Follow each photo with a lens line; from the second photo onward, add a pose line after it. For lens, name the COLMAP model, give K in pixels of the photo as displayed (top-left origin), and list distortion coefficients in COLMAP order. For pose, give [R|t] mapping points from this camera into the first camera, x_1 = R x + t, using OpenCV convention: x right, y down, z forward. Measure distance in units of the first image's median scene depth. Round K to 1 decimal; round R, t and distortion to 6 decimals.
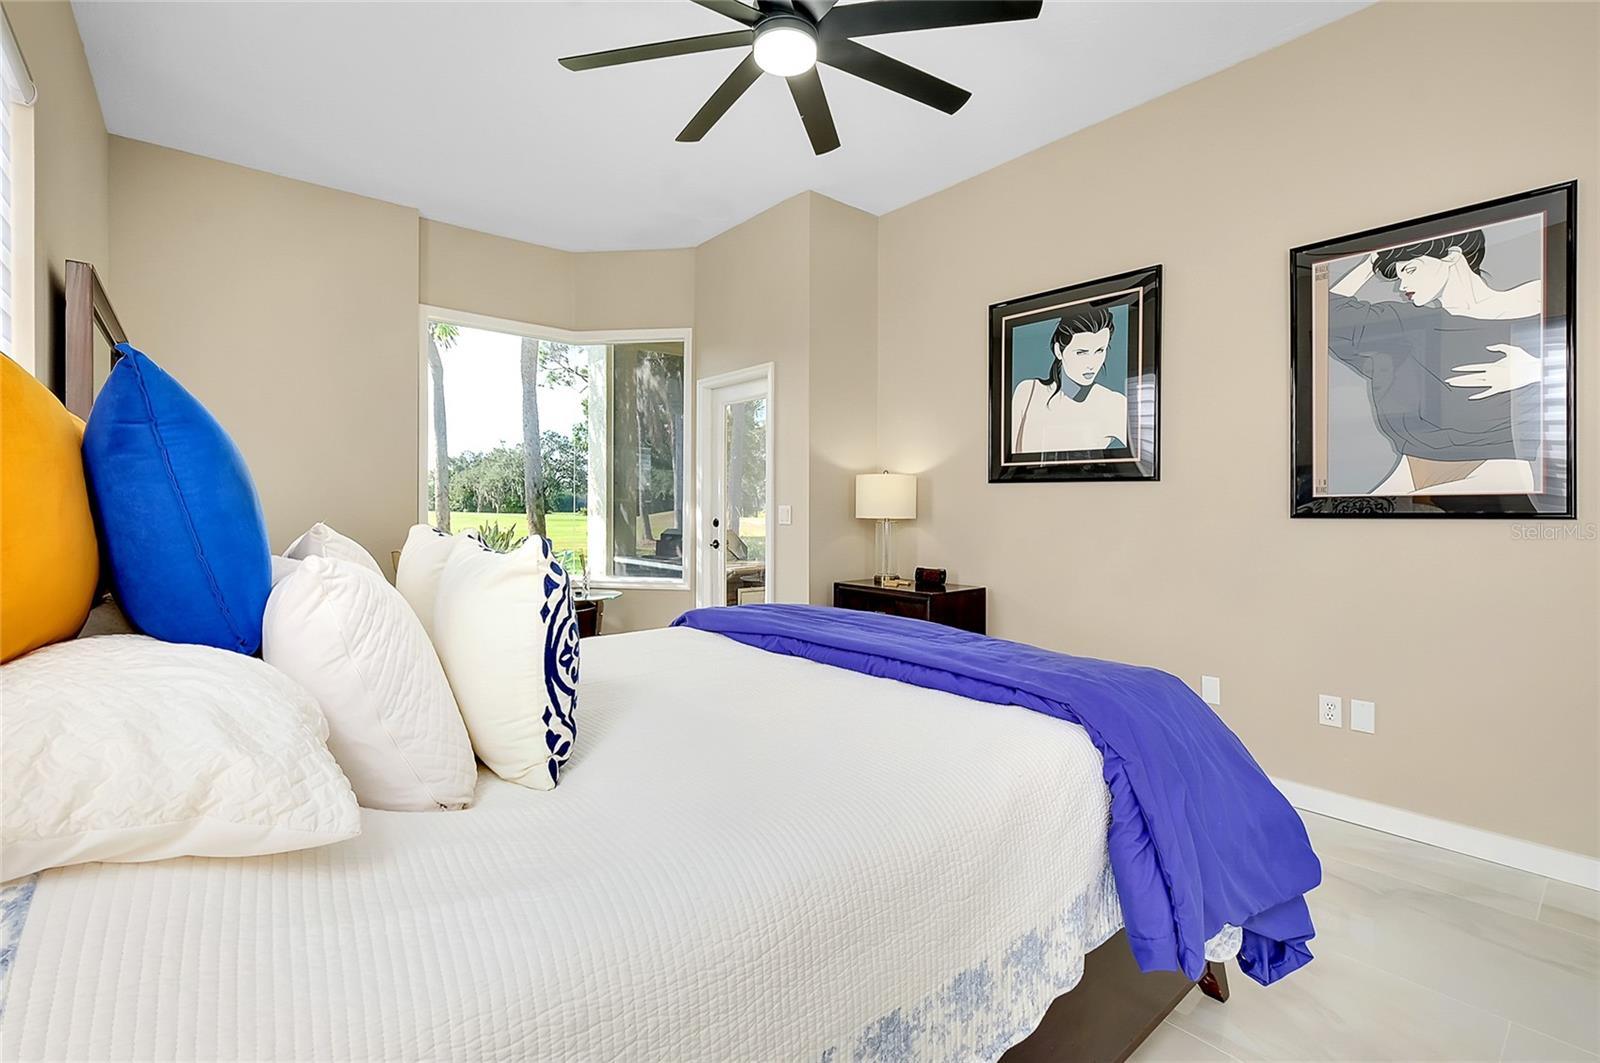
lens RADIAL K [[715.7, 0, 798.0], [0, 715.7, 522.4], [0, 0, 1]] dist [0.000352, 0.000131]
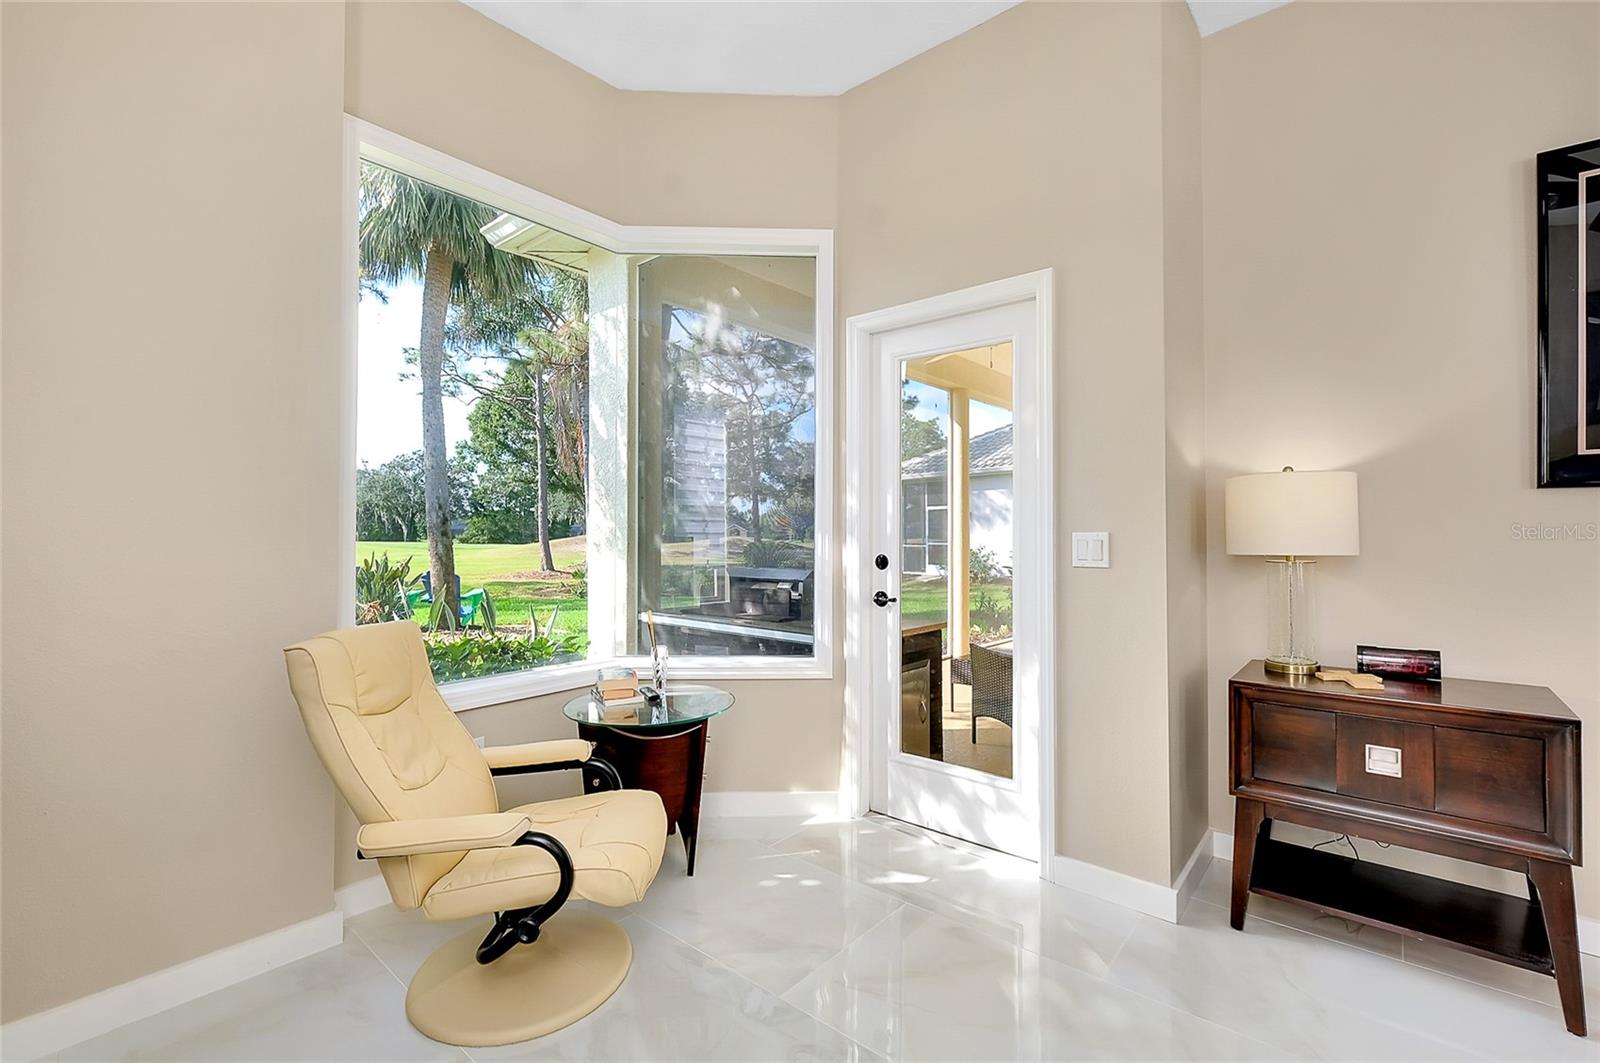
lens RADIAL K [[715.7, 0, 803.5], [0, 715.7, 530.0], [0, 0, 1]] dist [0.000352, 0.000131]
pose [[0.986462, -0.003425, 0.163953, -0.222320], [0.007596, 0.999663, -0.024819, -0.009515], [-0.163813, 0.025728, 0.986156, 0.353382]]
